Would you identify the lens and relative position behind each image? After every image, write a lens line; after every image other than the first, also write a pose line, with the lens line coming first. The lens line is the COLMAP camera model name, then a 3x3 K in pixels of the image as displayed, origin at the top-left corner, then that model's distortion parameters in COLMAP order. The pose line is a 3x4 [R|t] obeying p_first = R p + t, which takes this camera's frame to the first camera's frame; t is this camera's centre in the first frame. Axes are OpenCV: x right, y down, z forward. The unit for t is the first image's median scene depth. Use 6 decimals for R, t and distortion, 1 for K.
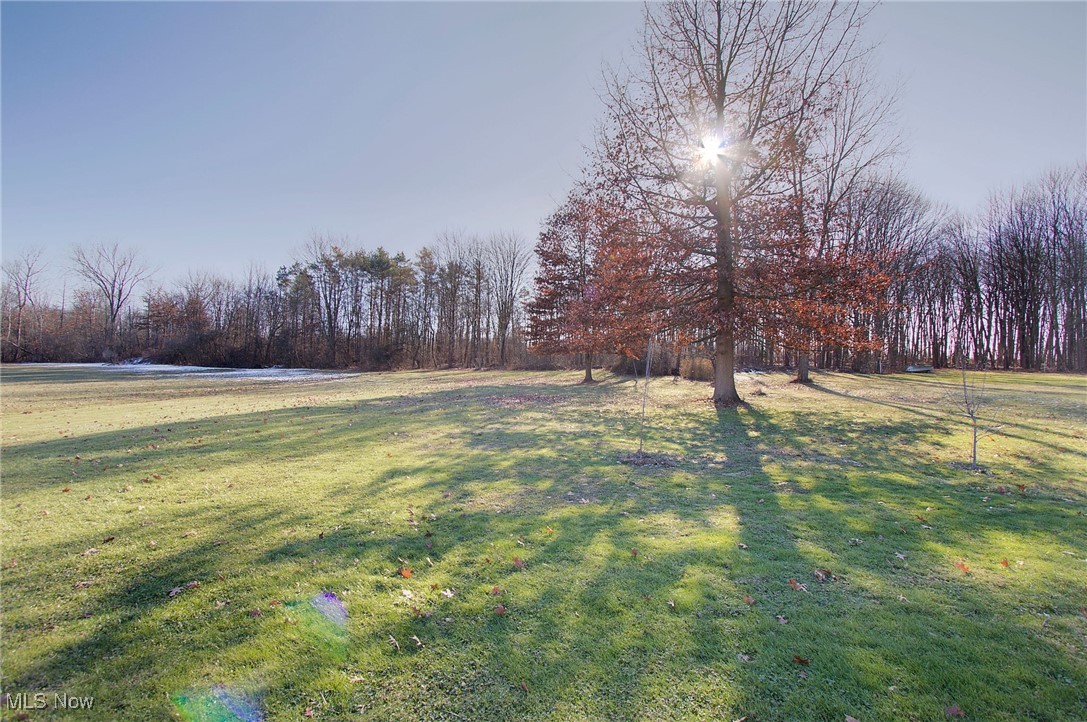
lens RADIAL K [[496.6, 0, 543.5], [0, 496.6, 361.0], [0, 0, 1]] dist [0.000472, 0.000156]
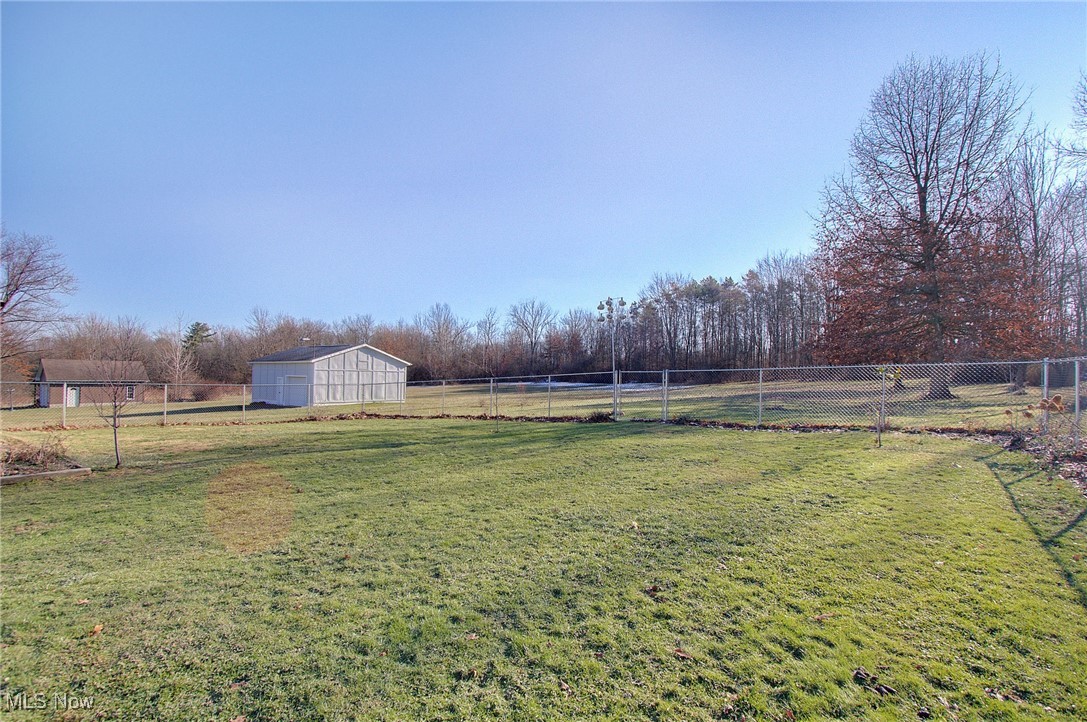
lens RADIAL K [[496.6, 0, 543.5], [0, 496.6, 361.0], [0, 0, 1]] dist [0.000472, 0.000156]
pose [[0.789898, -0.042071, -0.611794, 0.059465], [0.023187, 0.998979, -0.038761, 0.001208], [0.612800, 0.016432, 0.790067, -0.135682]]
